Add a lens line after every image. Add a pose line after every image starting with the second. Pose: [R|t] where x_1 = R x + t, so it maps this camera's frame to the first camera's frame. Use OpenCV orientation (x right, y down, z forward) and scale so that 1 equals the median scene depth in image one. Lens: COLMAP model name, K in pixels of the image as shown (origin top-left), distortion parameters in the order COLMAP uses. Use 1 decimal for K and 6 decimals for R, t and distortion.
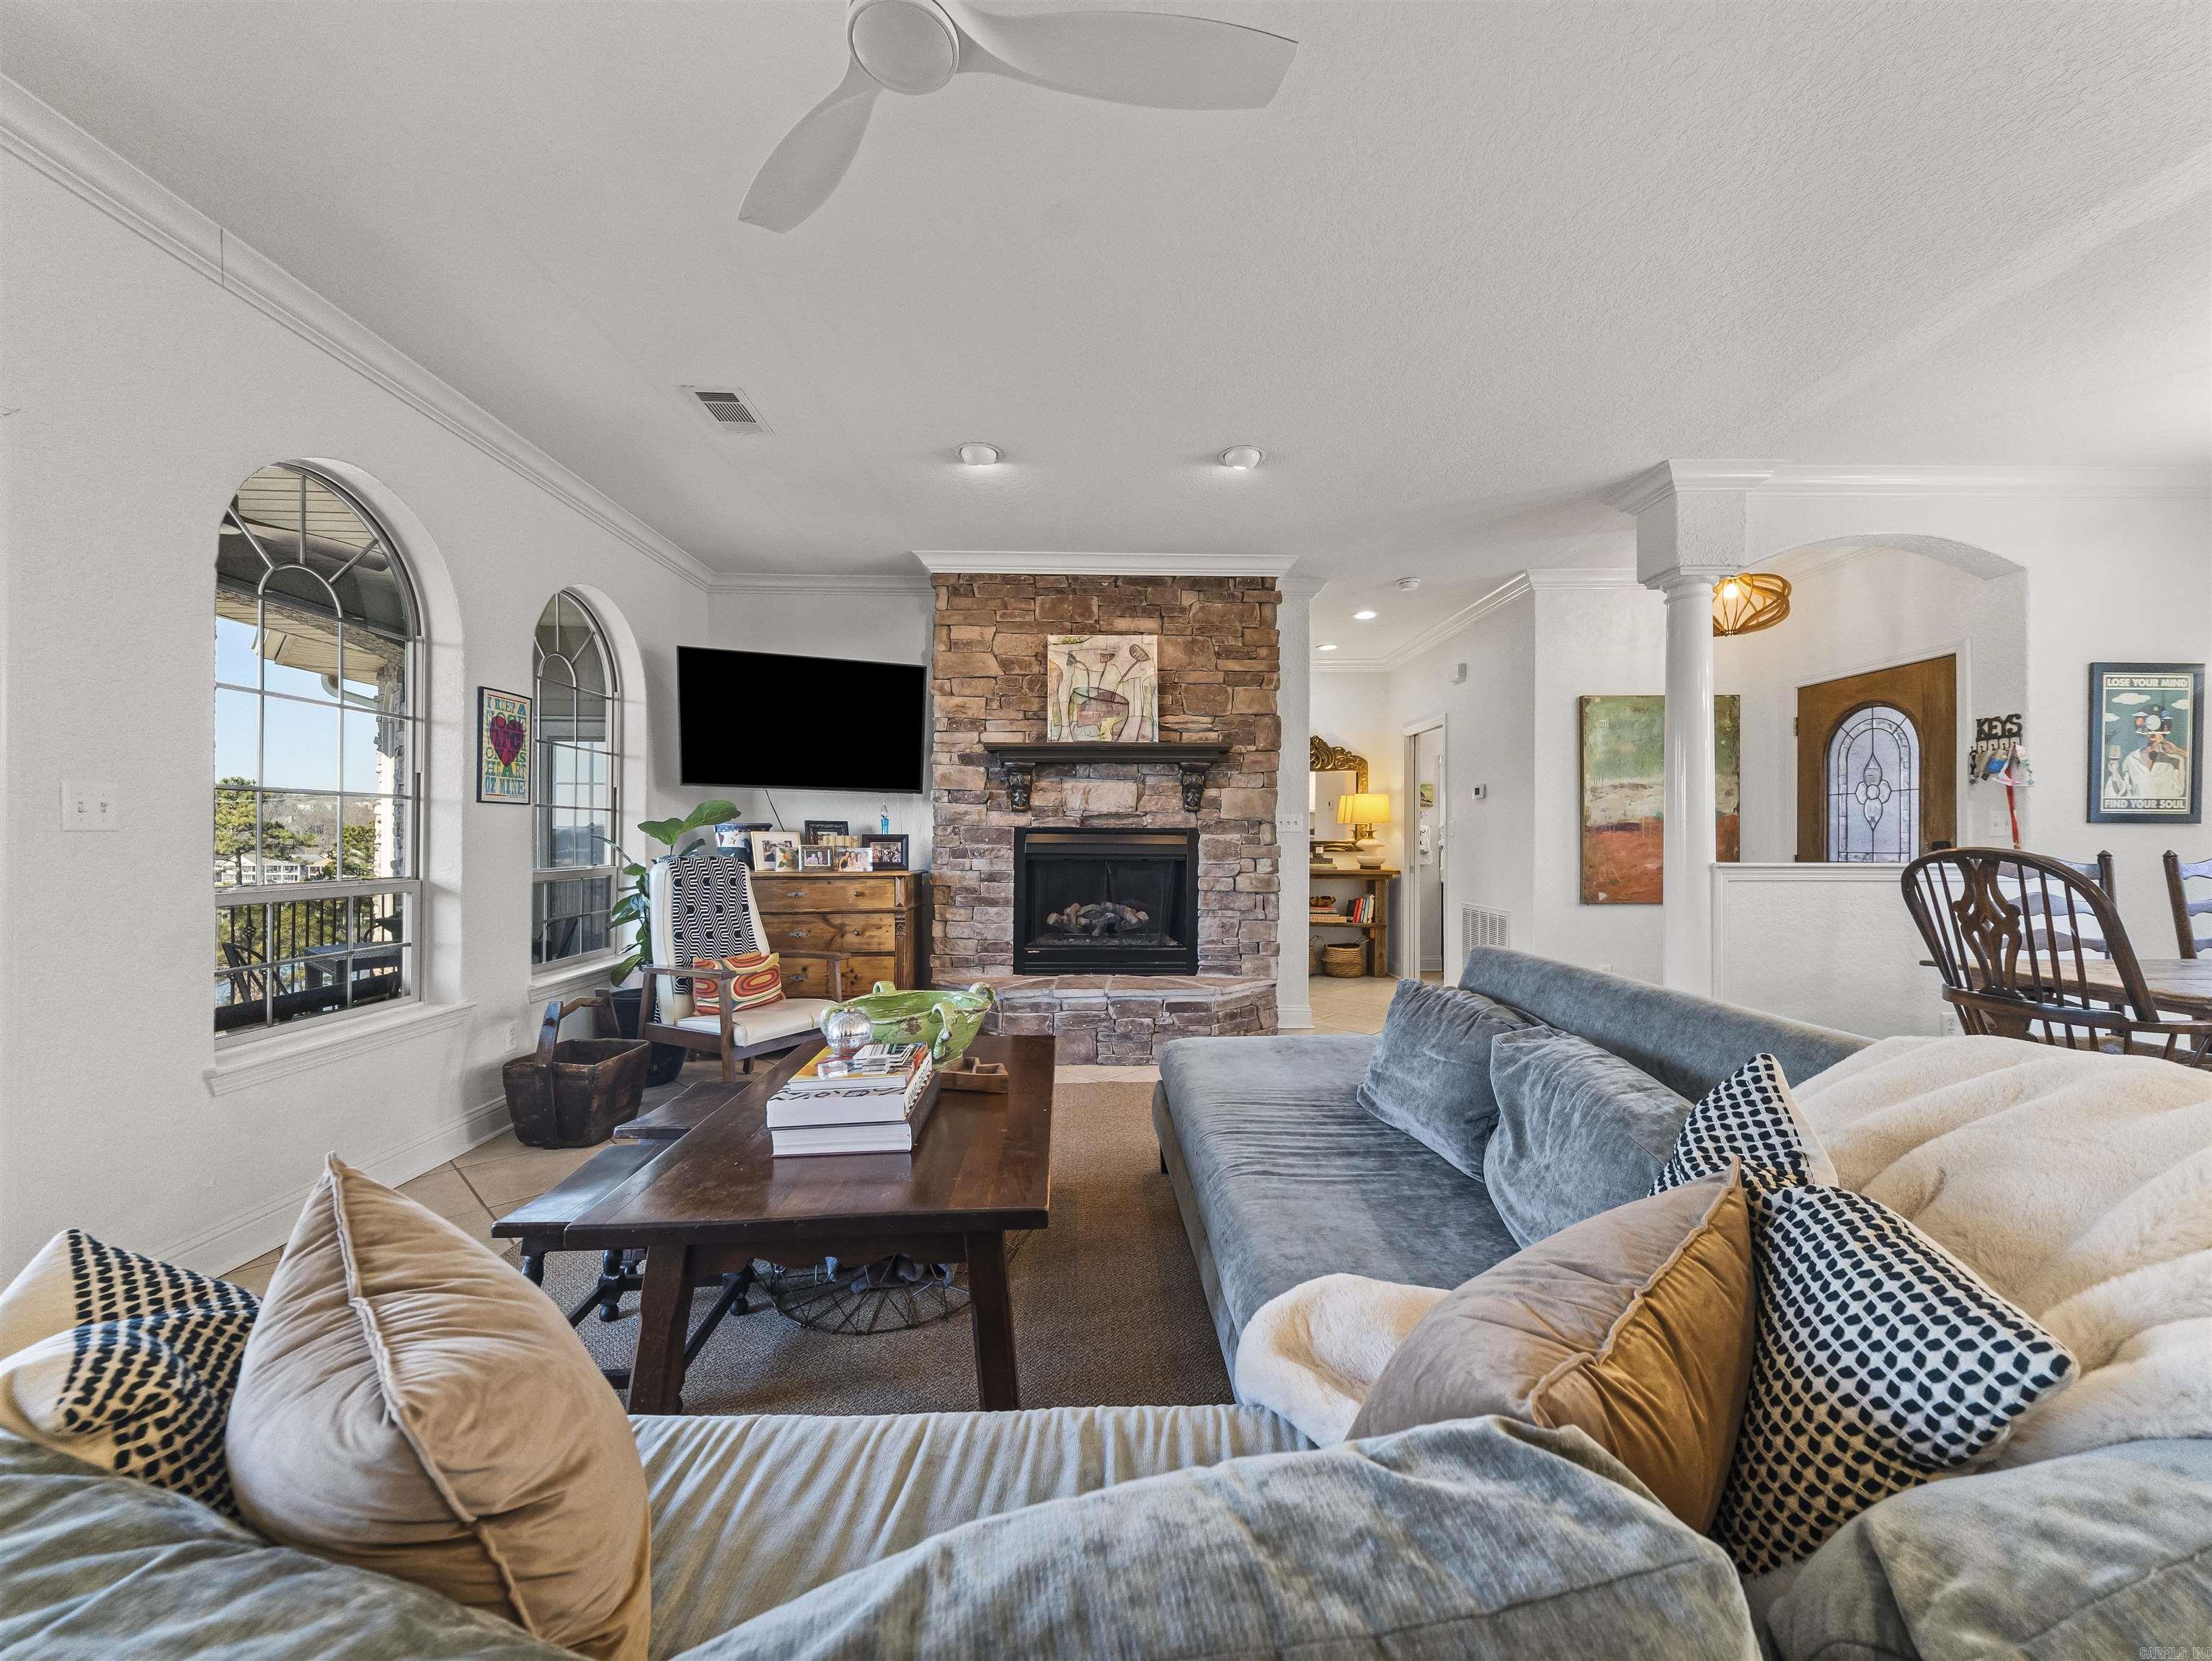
lens RADIAL K [[858.4, 0, 1109.4], [0, 858.4, 835.1], [0, 0, 1]] dist [0.013123, -0.000672]
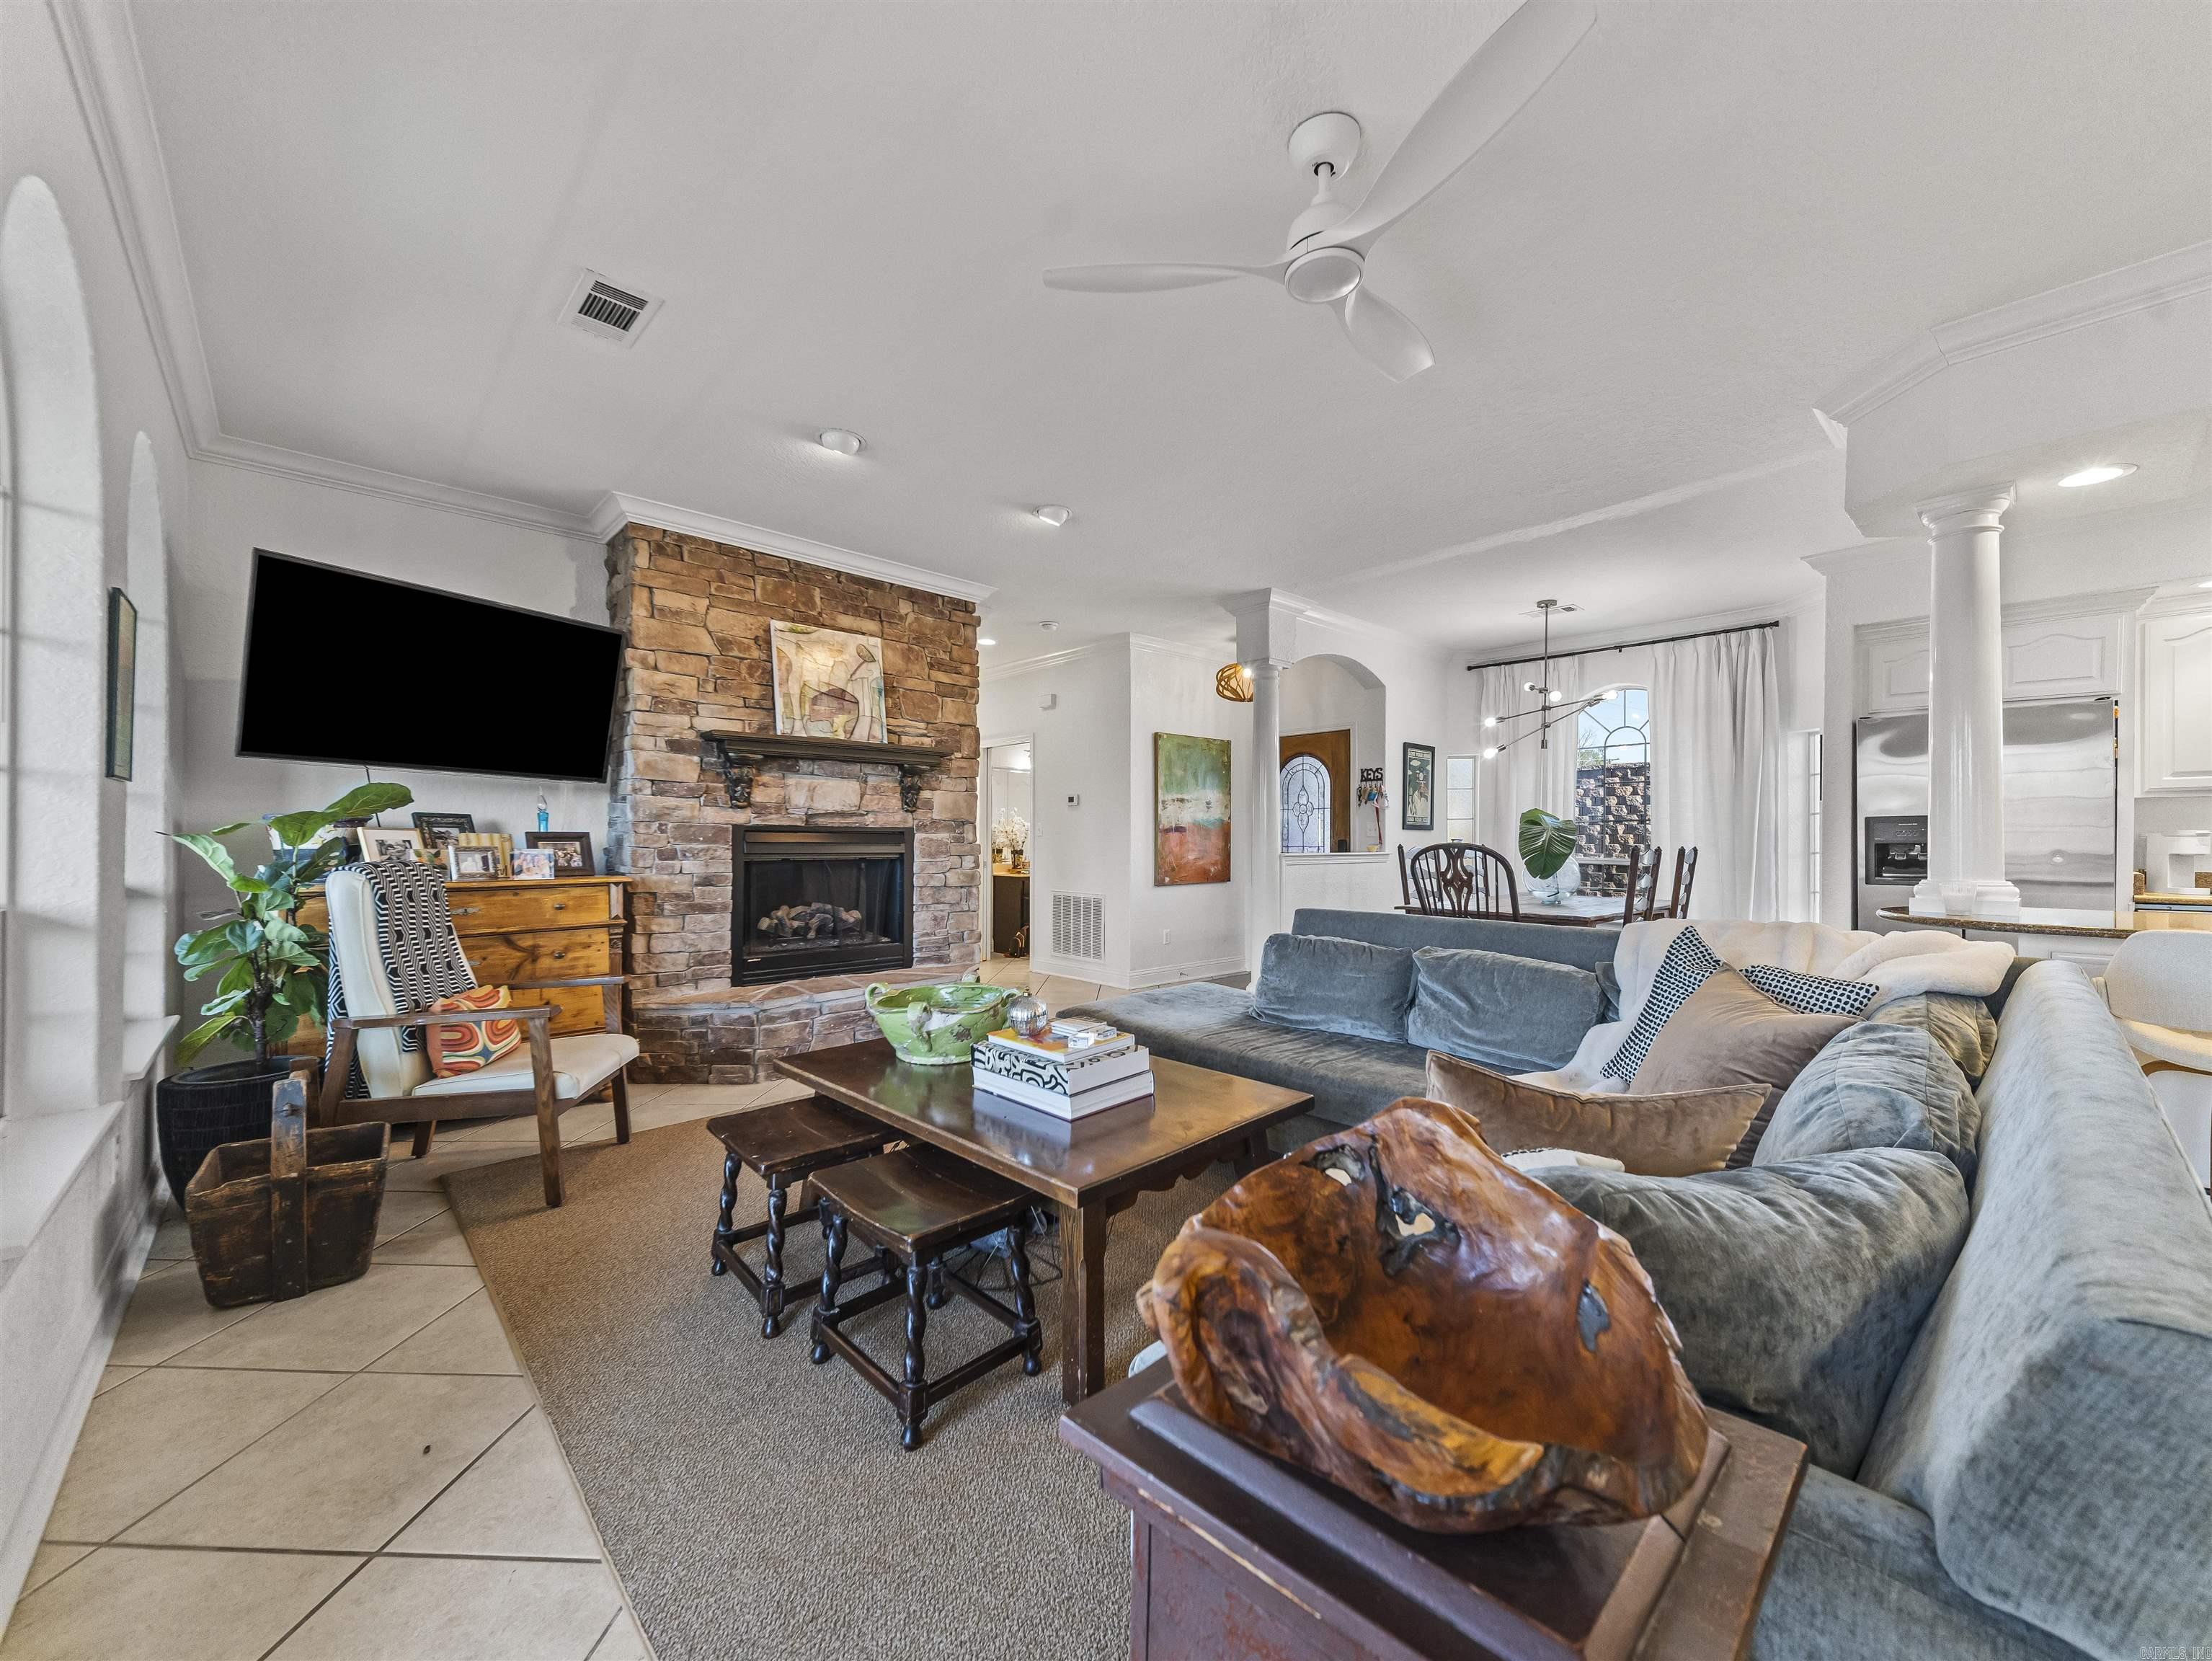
lens RADIAL K [[858.4, 0, 1117.0], [0, 858.4, 835.2], [0, 0, 1]] dist [0.013123, -0.000672]
pose [[0.739344, 0.003022, 0.673321, -0.423040], [-0.003293, 0.999994, -0.000872, 0.001265], [-0.673320, -0.001573, 0.739350, 0.053898]]
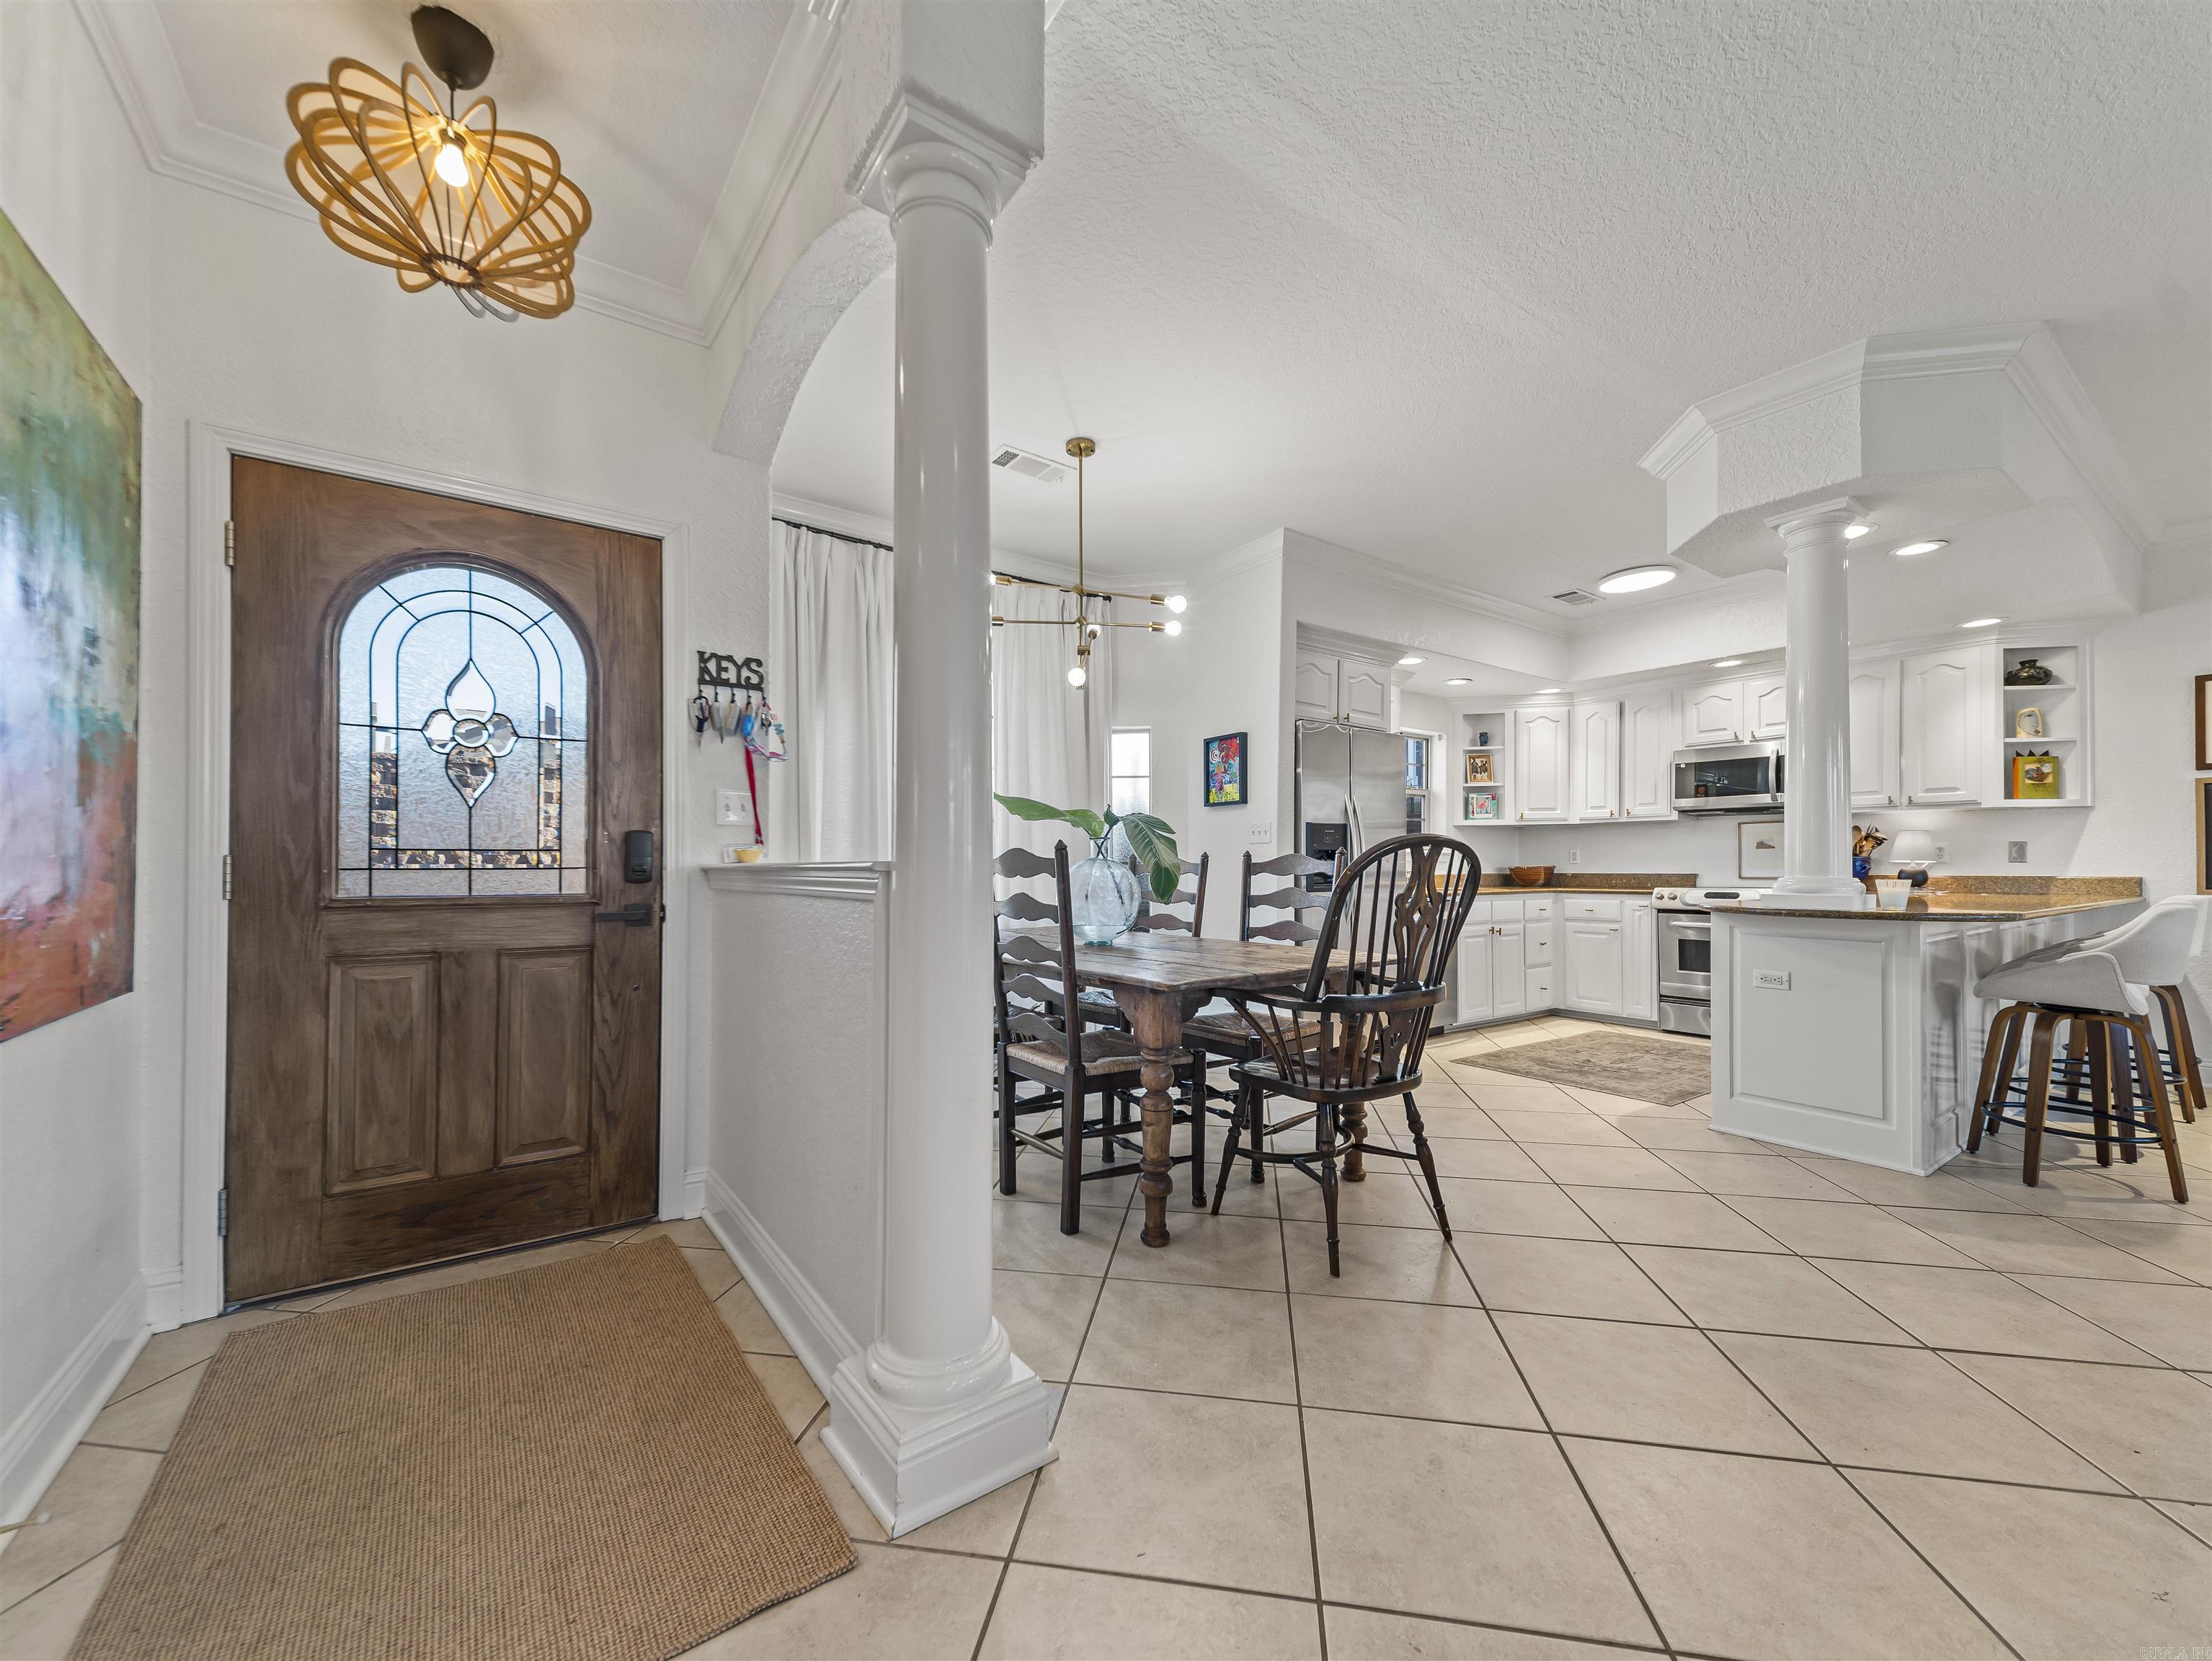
lens RADIAL K [[858.4, 0, 1096.6], [0, 858.4, 848.5], [0, 0, 1]] dist [0.013123, -0.000672]
pose [[-0.576444, 0.013942, 0.817018, 0.235494], [-0.004189, 0.999791, -0.020017, 0.025412], [-0.817126, -0.014961, -0.576265, 0.940818]]
